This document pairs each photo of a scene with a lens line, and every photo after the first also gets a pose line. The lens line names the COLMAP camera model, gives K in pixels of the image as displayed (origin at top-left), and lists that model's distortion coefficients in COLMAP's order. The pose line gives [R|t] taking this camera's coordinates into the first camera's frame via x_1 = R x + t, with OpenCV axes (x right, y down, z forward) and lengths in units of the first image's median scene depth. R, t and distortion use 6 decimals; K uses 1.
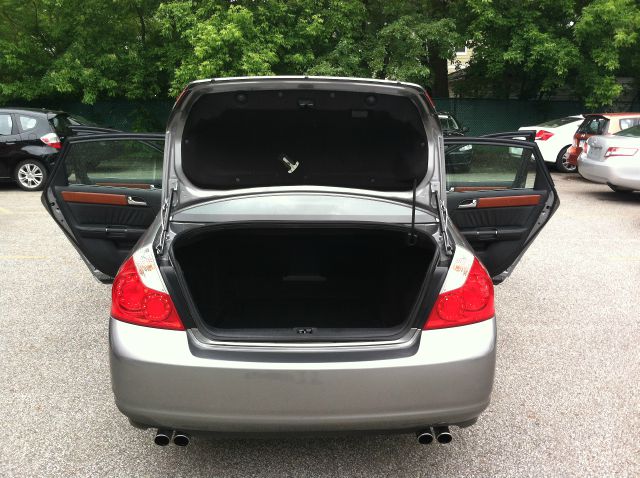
lens RADIAL K [[606.8, 0, 320.0], [0, 606.8, 239.0], [0, 0, 1]] dist [0.066165, -0.224135]
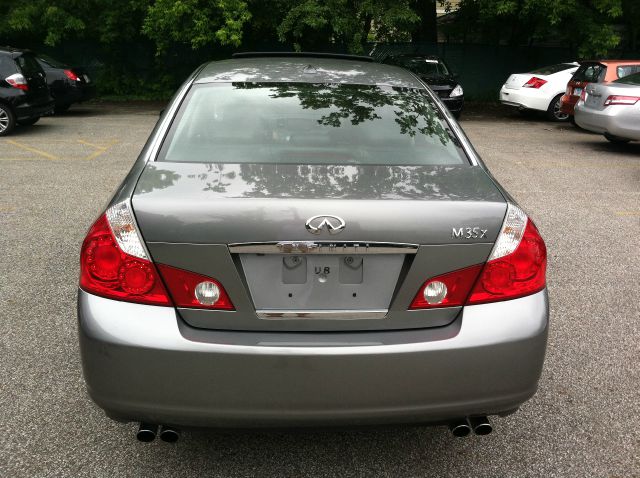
lens RADIAL K [[621.6, 0, 327.4], [0, 621.6, 231.7], [0, 0, 1]] dist [0.007811, -0.091747]
pose [[0.999075, 0.003584, 0.042859, -0.038367], [-0.006553, 0.997573, 0.069316, -0.004447], [-0.042506, -0.069532, 0.996674, 0.129711]]
